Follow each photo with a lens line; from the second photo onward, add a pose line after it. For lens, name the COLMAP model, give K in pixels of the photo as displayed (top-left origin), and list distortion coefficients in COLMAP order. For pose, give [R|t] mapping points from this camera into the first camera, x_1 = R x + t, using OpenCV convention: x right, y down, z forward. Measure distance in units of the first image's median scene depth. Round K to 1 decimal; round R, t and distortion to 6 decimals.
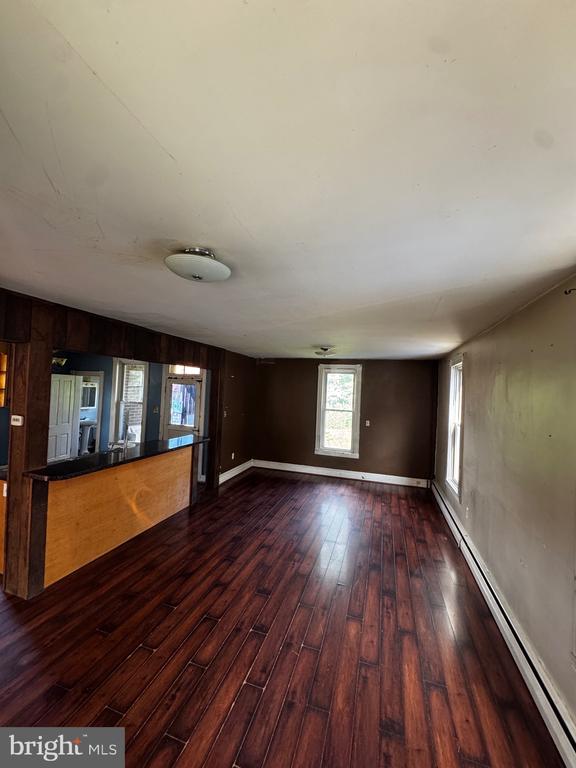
lens RADIAL K [[308.0, 0, 287.6], [0, 308.0, 383.8], [0, 0, 1]] dist [0.001651, 0.000116]
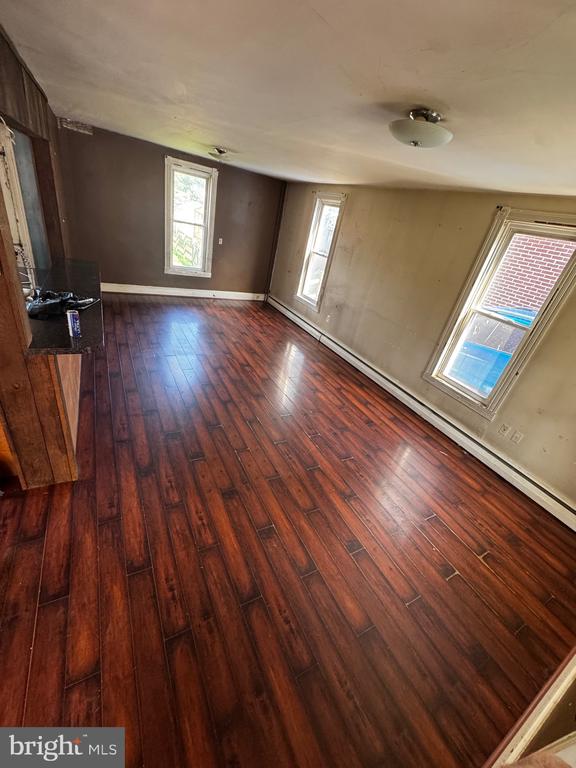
lens RADIAL K [[308.0, 0, 286.4], [0, 308.0, 383.2], [0, 0, 1]] dist [0.001651, 0.000116]
pose [[0.692255, -0.263654, 0.671767, -0.387907], [-0.174742, 0.841929, 0.510510, -0.032082], [-0.700178, -0.470789, 0.536758, 0.100360]]
